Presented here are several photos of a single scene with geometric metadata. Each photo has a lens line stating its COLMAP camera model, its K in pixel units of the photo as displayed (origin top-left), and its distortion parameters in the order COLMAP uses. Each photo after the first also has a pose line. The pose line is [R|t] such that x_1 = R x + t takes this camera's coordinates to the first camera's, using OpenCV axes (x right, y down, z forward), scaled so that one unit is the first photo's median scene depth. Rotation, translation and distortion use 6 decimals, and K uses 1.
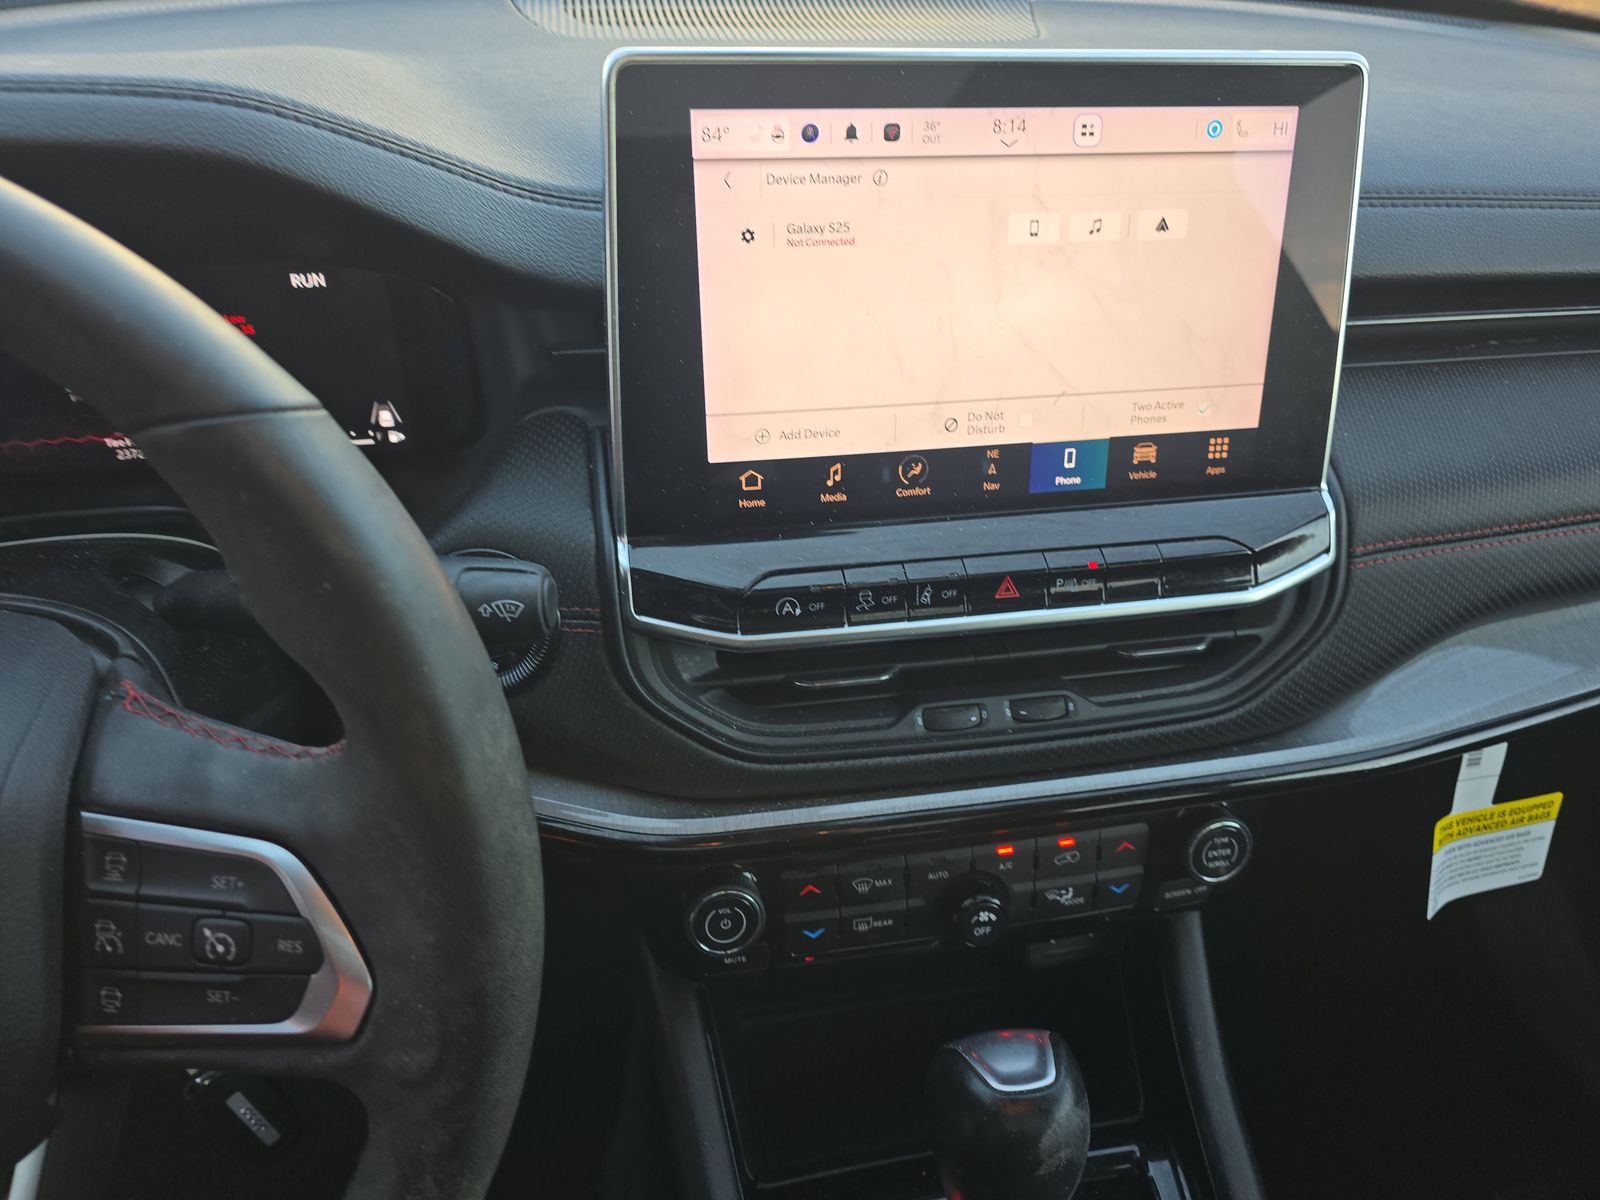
lens RADIAL K [[1072.6, 0, 800.0], [0, 1072.6, 600.0], [0, 0, 1]] dist [0.072659, -0.063214]
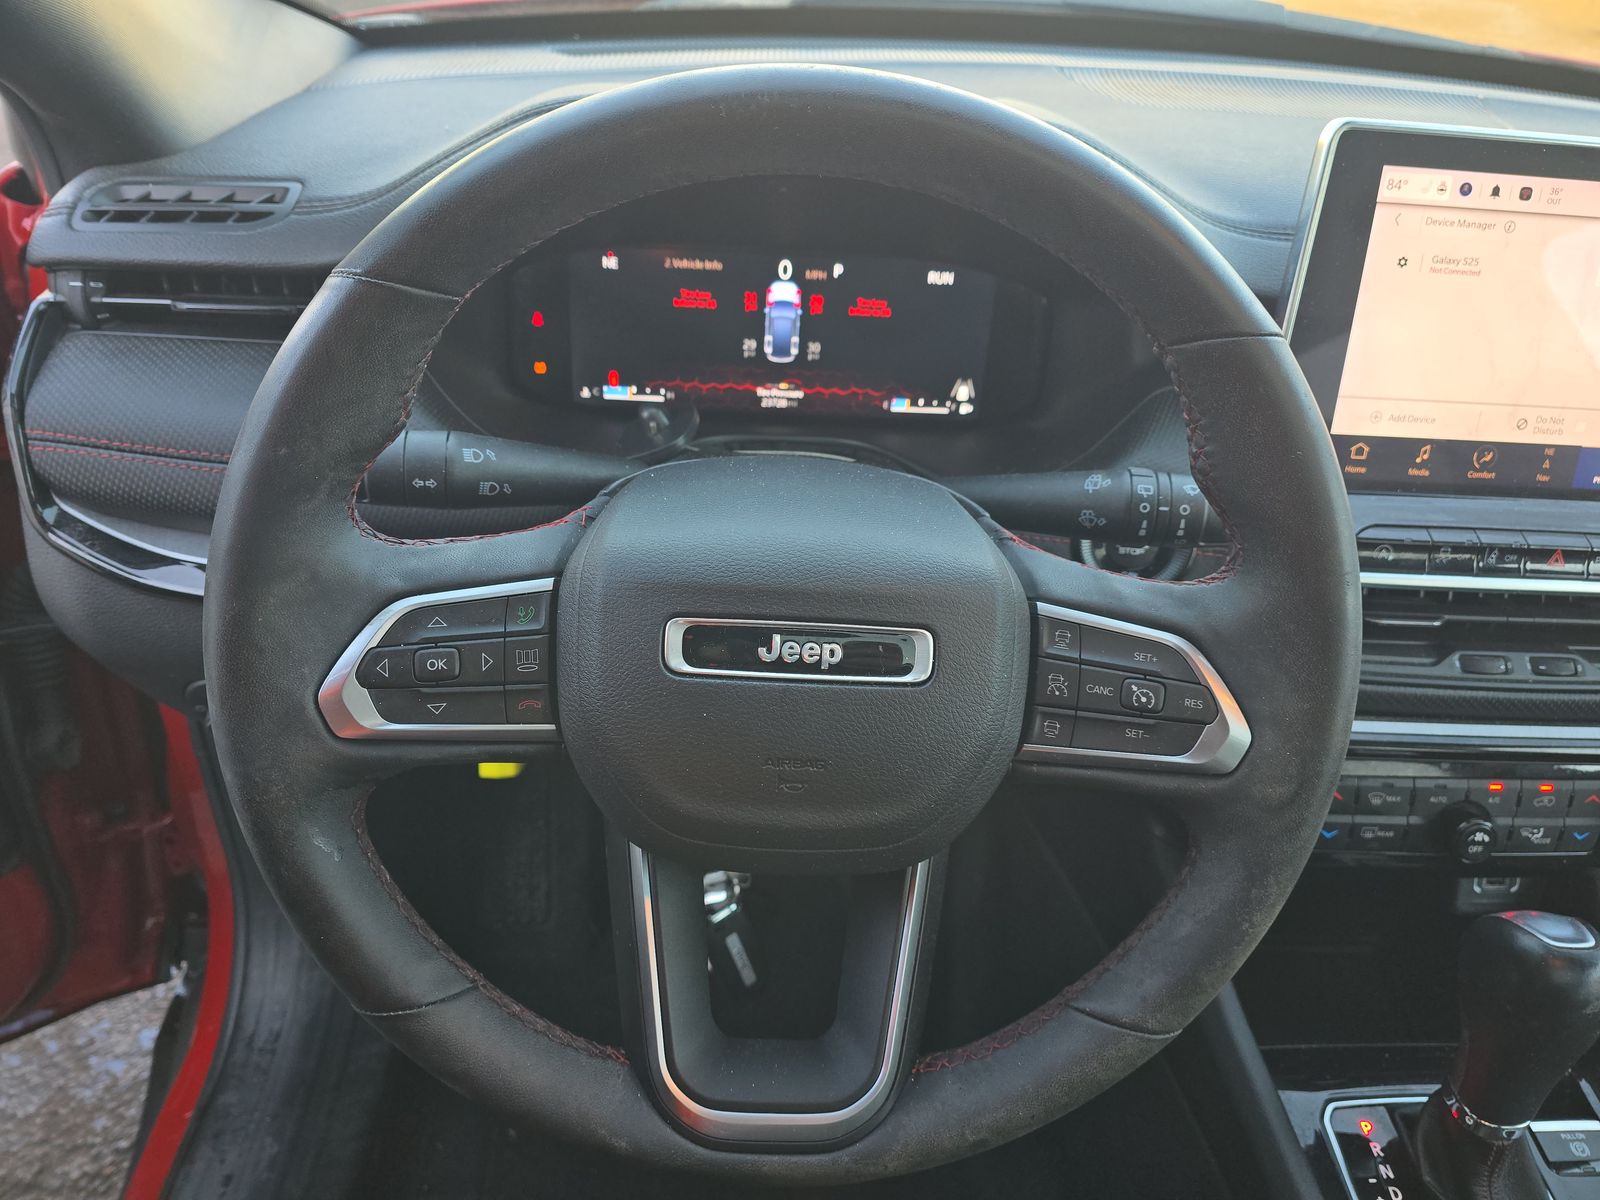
lens RADIAL K [[1072.6, 0, 800.0], [0, 1072.6, 600.0], [0, 0, 1]] dist [0.072659, -0.063214]
pose [[0.990770, 0.109087, -0.080460, -0.567417], [-0.113405, 0.992230, -0.051185, 0.200258], [0.074252, 0.059837, 0.995443, -0.314073]]
